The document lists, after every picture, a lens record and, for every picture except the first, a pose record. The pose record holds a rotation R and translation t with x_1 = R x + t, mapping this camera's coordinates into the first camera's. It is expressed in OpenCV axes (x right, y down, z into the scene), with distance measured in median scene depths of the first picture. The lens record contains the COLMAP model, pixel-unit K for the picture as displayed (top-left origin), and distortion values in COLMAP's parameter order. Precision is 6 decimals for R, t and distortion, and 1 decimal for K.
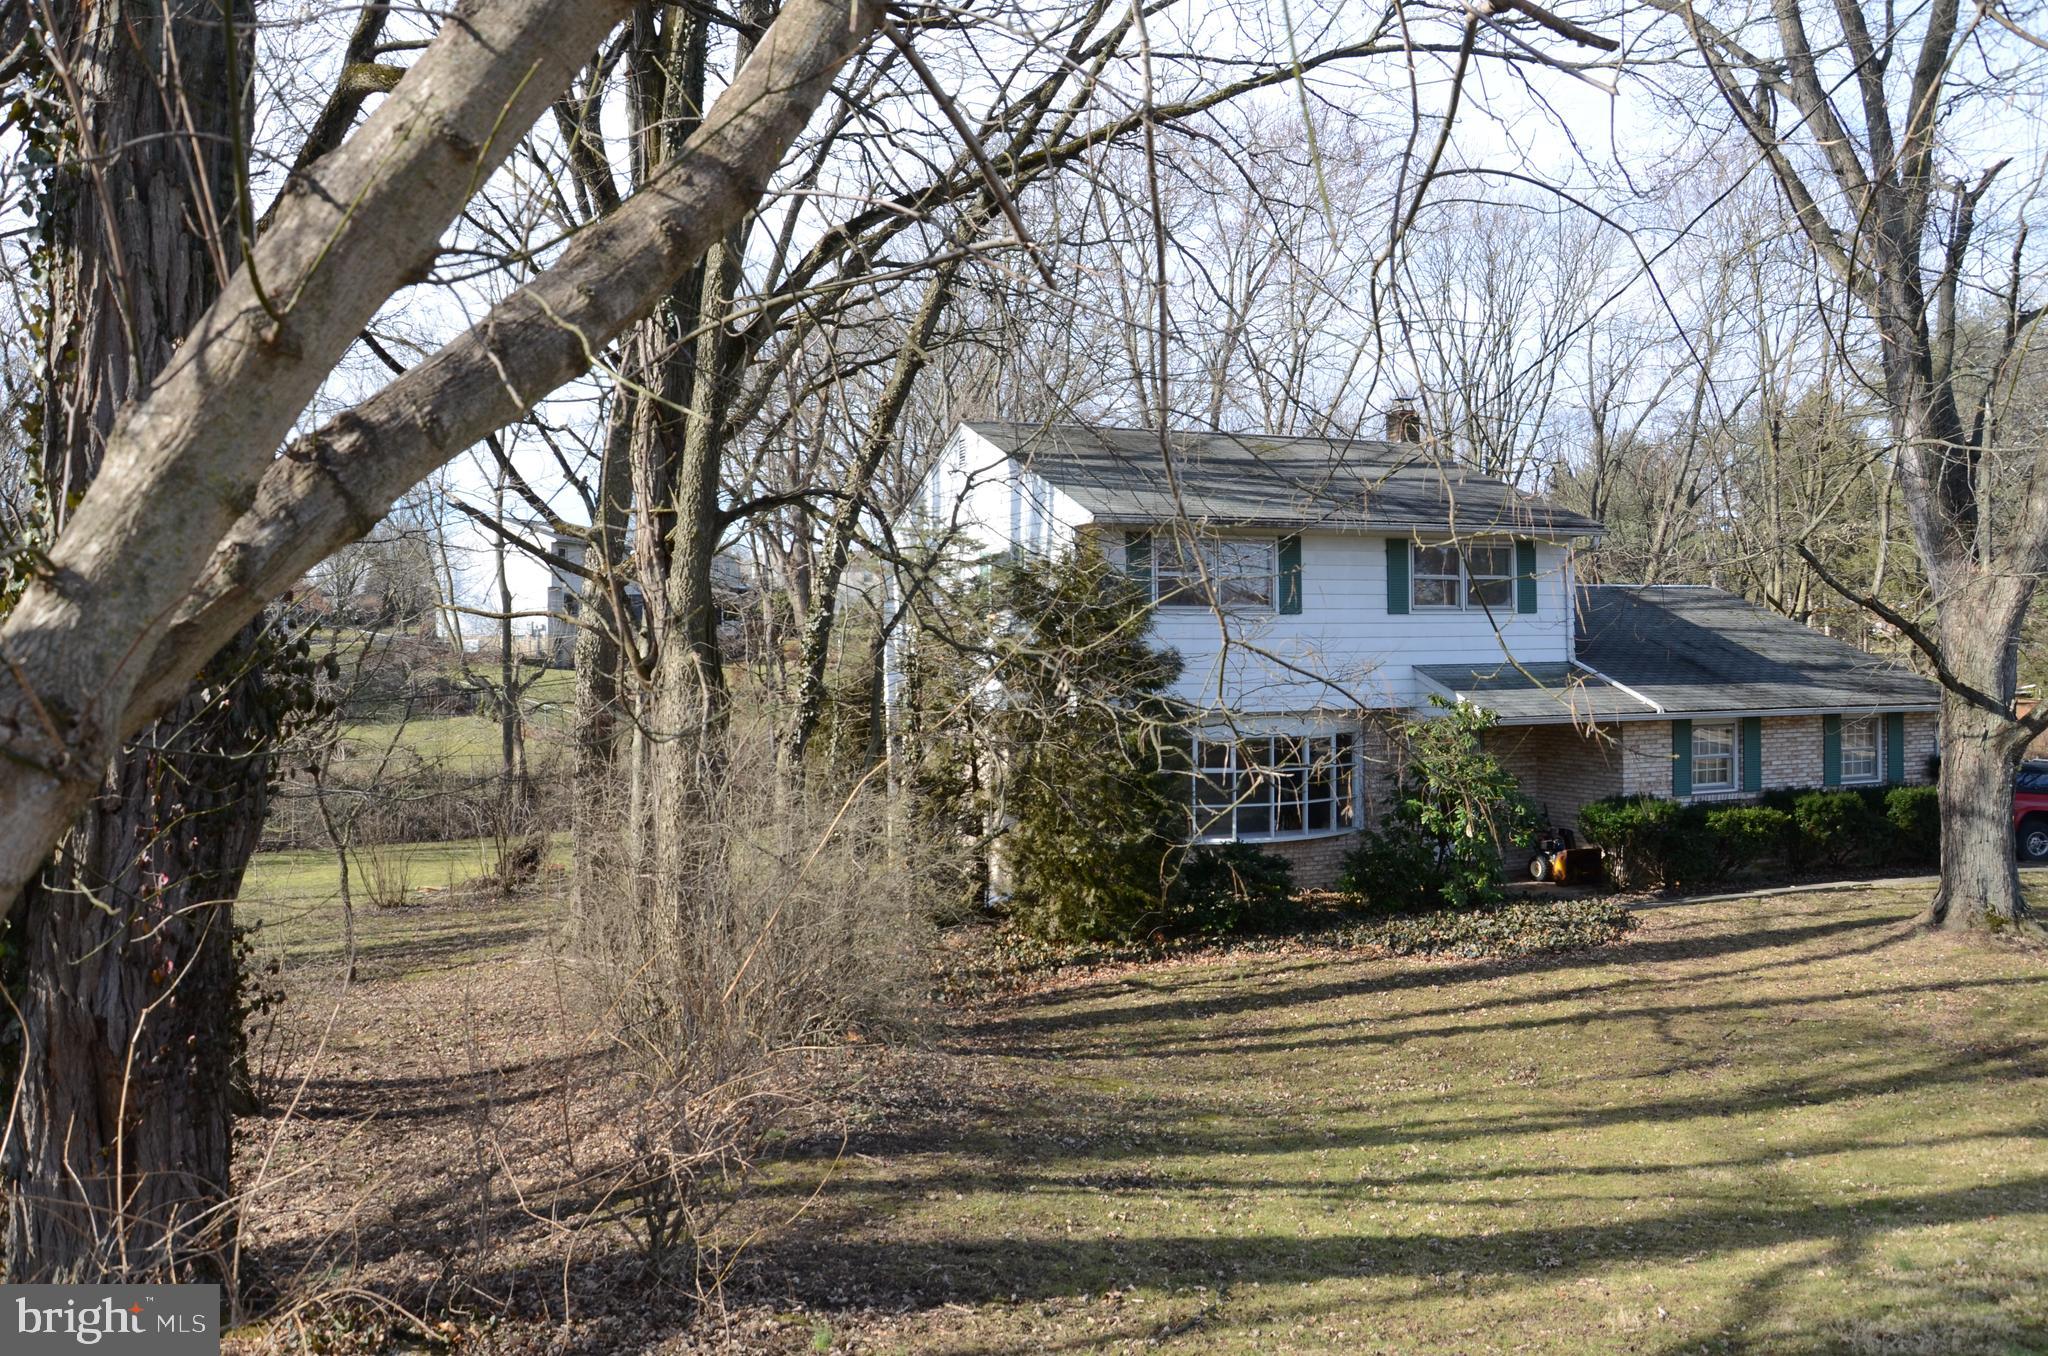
lens RADIAL K [[1731.2, 0, 1024.0], [0, 1731.2, 678.0], [0, 0, 1]] dist [0.065622, 0.002389]
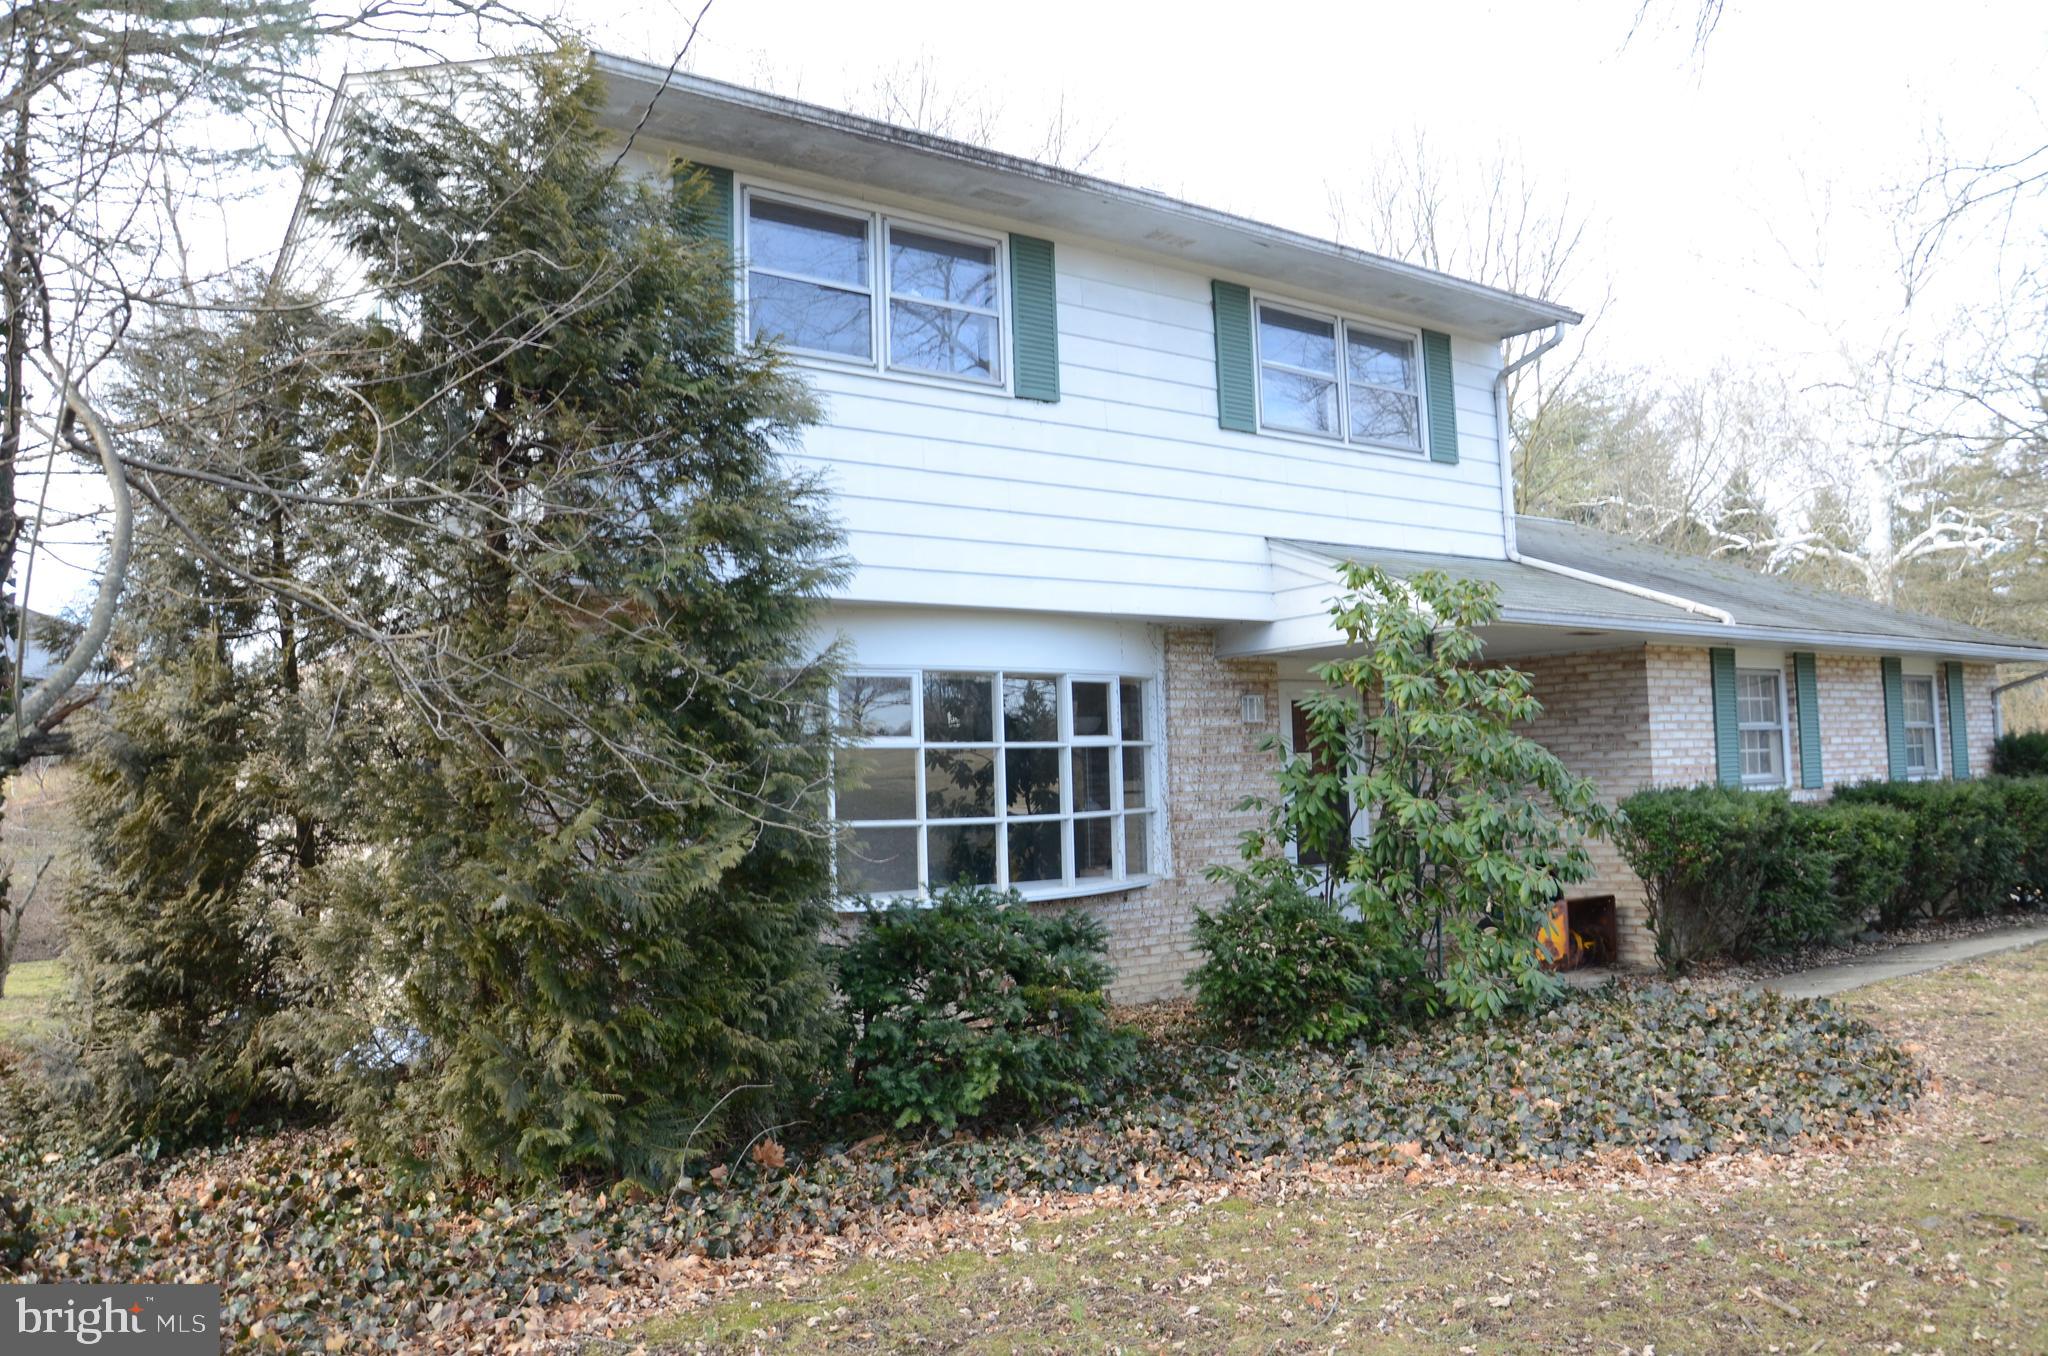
lens RADIAL K [[1731.2, 0, 1024.0], [0, 1731.2, 678.0], [0, 0, 1]] dist [0.065622, 0.002389]
pose [[0.970126, -0.003877, 0.242570, 0.037667], [0.023796, 0.996572, -0.079237, 0.072226], [-0.241431, 0.082642, 0.966893, 0.555820]]
